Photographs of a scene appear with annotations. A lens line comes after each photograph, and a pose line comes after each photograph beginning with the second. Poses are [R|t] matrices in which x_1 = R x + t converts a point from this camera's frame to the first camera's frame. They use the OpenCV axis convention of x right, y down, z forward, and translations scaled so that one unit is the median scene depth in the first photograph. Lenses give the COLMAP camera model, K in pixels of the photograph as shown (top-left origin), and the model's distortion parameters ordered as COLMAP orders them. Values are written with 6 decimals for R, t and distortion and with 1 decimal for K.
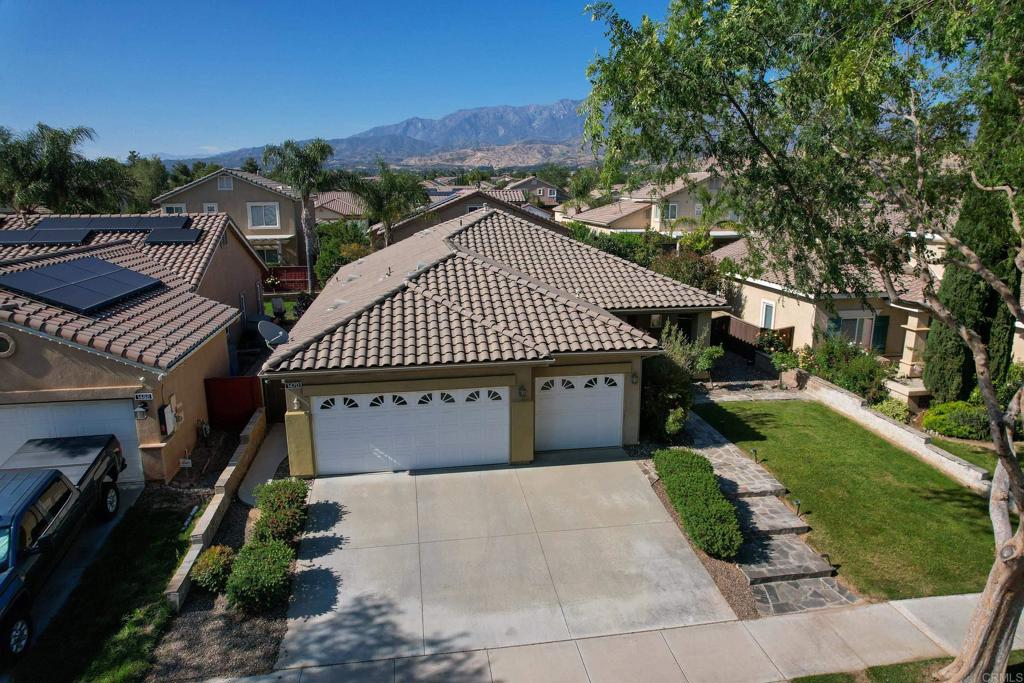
lens RADIAL K [[652.7, 0, 513.9], [0, 652.7, 354.5], [0, 0, 1]] dist [-0.084118, 0.079920]
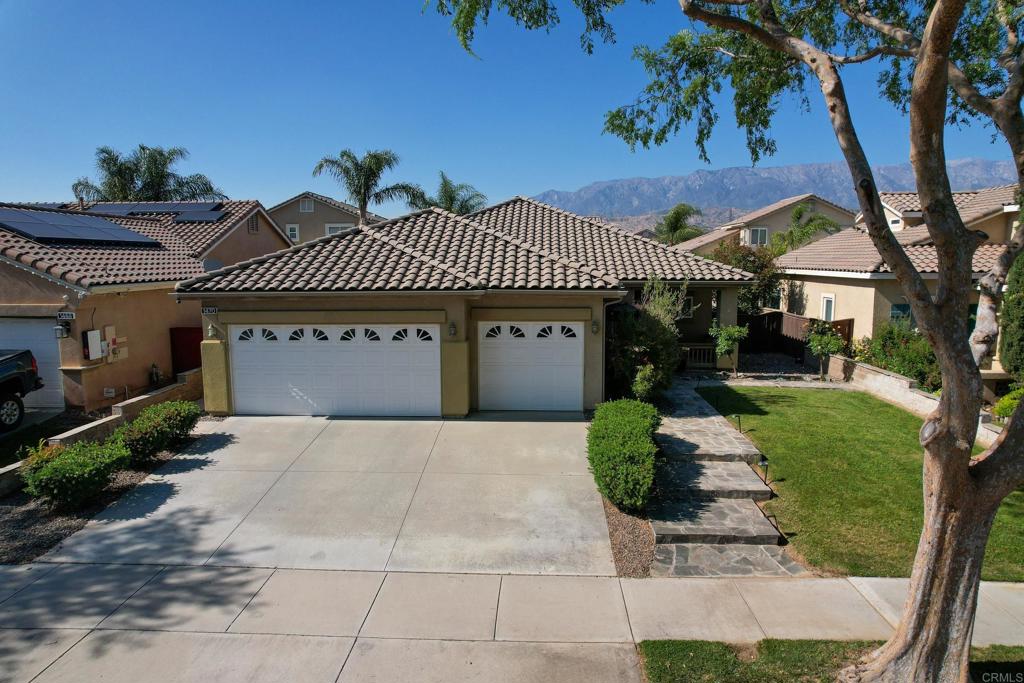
lens RADIAL K [[652.7, 0, 513.9], [0, 652.7, 354.5], [0, 0, 1]] dist [-0.084118, 0.079920]
pose [[0.980102, 0.029085, -0.196354, 0.275088], [-0.049074, 0.994003, -0.097718, 0.176726], [0.192335, 0.105410, 0.975652, 0.169665]]
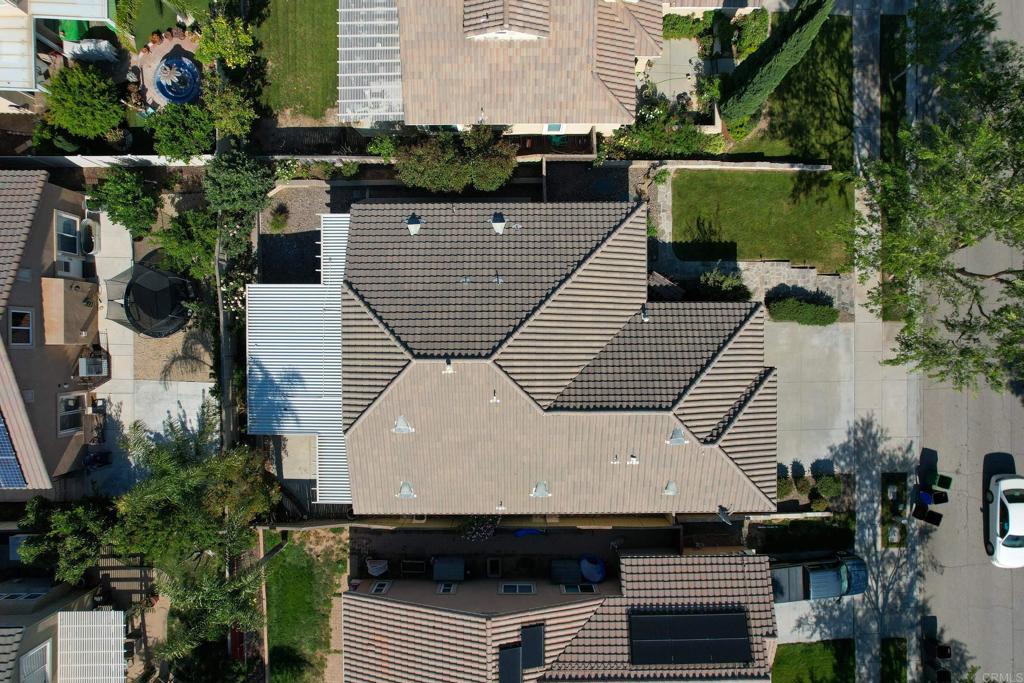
lens RADIAL K [[652.7, 0, 513.9], [0, 652.7, 354.5], [0, 0, 1]] dist [-0.084118, 0.079920]
pose [[0.157820, -0.987435, -0.008052, -0.008186], [0.242303, 0.030820, 0.969711, -2.086141], [-0.957278, -0.154991, 0.244123, 1.295801]]
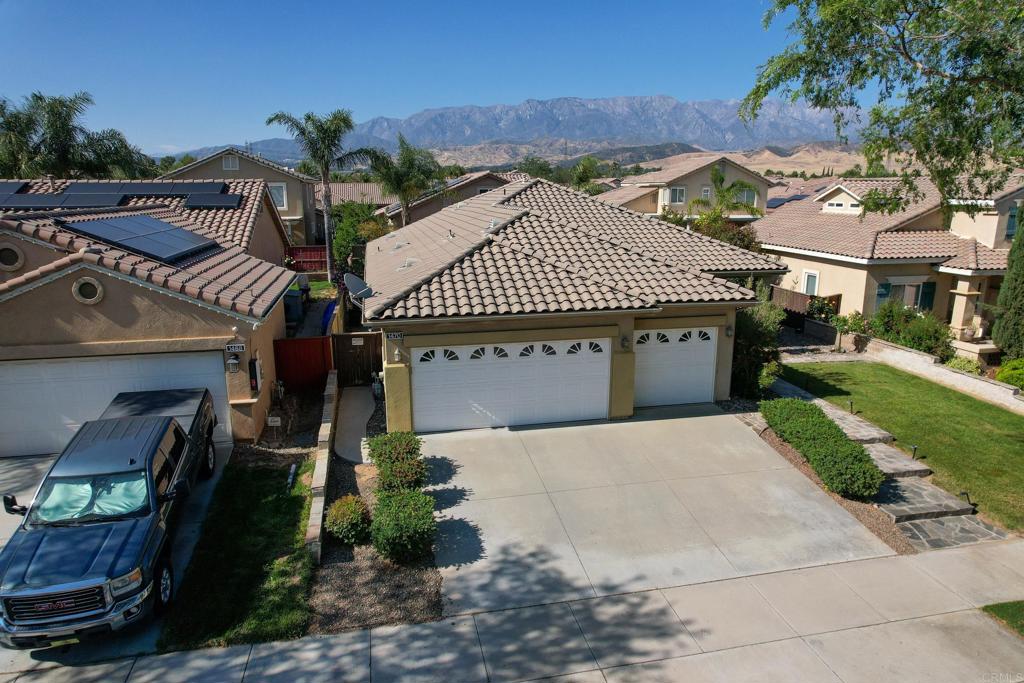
lens RADIAL K [[652.7, 0, 513.9], [0, 652.7, 354.5], [0, 0, 1]] dist [-0.084118, 0.079920]
pose [[0.998778, -0.010637, 0.048258, -0.206655], [0.010639, 0.999943, 0.000203, 0.074876], [-0.048257, 0.000311, 0.998835, 0.039561]]
